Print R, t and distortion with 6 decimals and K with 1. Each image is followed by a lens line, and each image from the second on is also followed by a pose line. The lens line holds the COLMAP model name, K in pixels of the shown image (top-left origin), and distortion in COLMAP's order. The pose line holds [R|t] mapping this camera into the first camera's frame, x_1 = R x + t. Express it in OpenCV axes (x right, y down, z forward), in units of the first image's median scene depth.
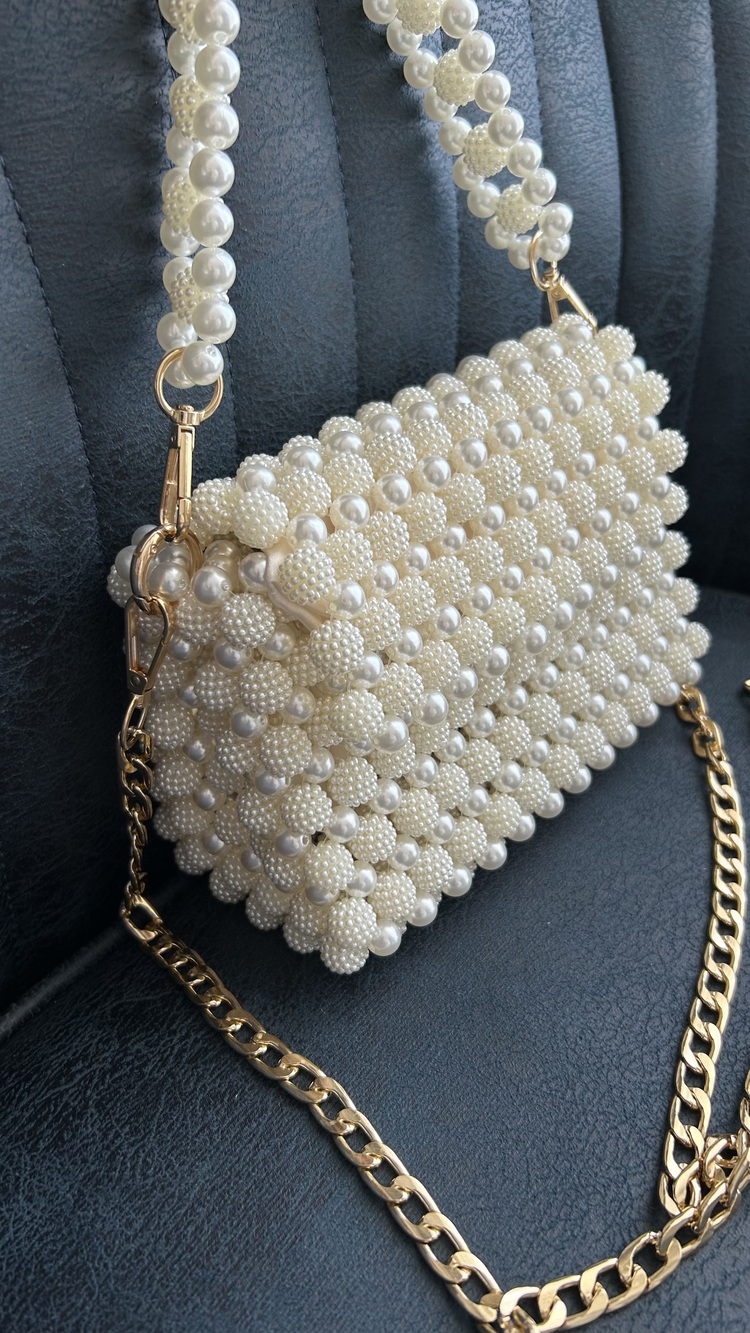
lens RADIAL K [[1048.4, 0, 401.6], [0, 1048.4, 686.8], [0, 0, 1]] dist [0.002458, -0.018895]
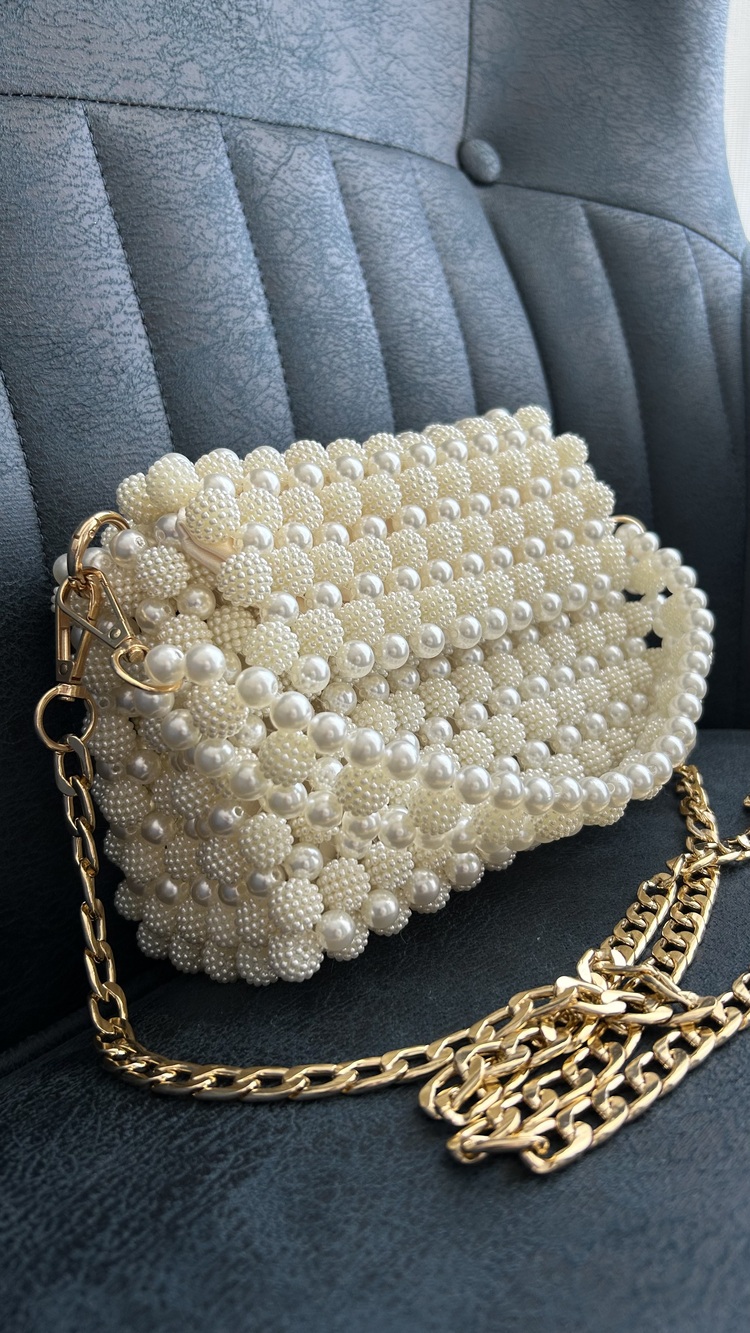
lens RADIAL K [[1048.4, 0, 416.0], [0, 1048.4, 670.3], [0, 0, 1]] dist [0.002458, -0.018895]
pose [[0.989848, -0.128827, -0.060034, 0.132473], [0.091128, 0.899409, -0.427503, 0.427632], [0.109069, 0.417692, 0.902018, 0.107983]]
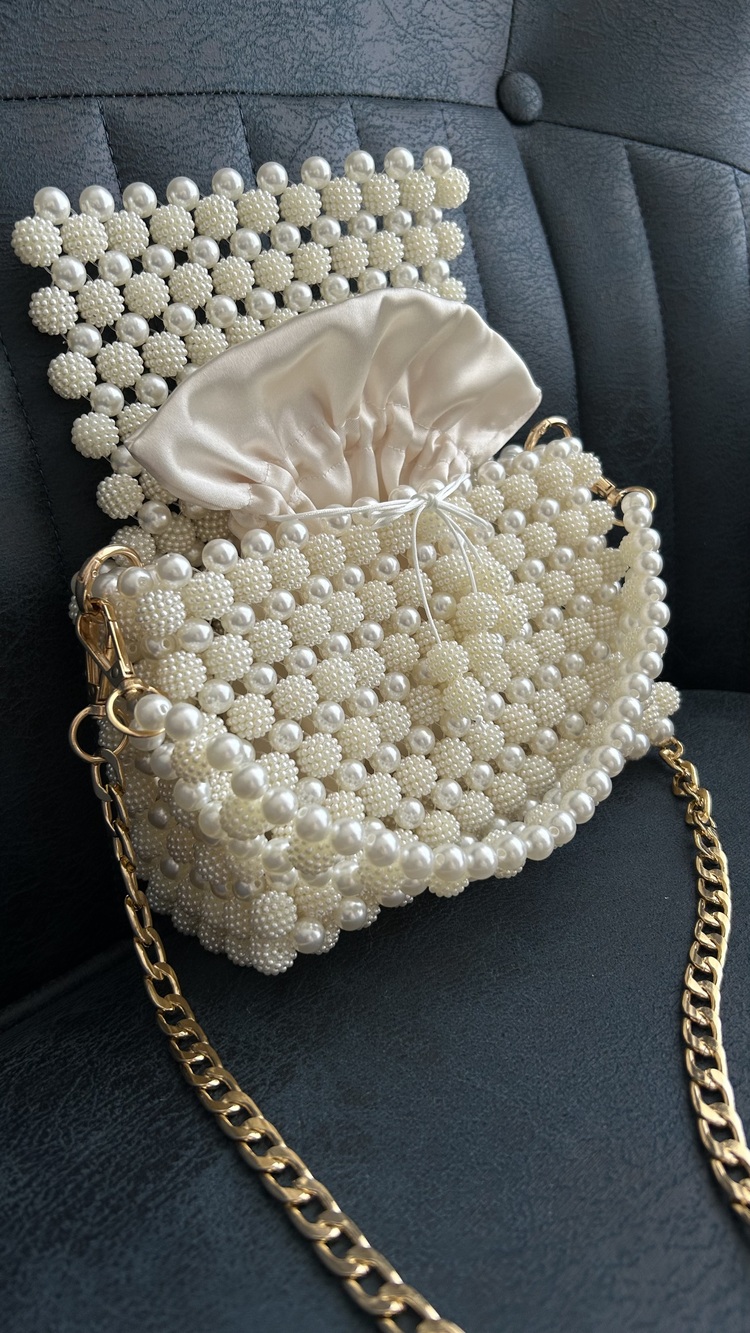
lens RADIAL K [[1048.4, 0, 412.3], [0, 1048.4, 659.7], [0, 0, 1]] dist [0.002458, -0.018895]
pose [[0.988455, -0.059543, -0.139321, 0.241556], [0.019030, 0.961050, -0.275719, 0.266152], [0.150312, 0.269885, 0.951088, -0.026931]]
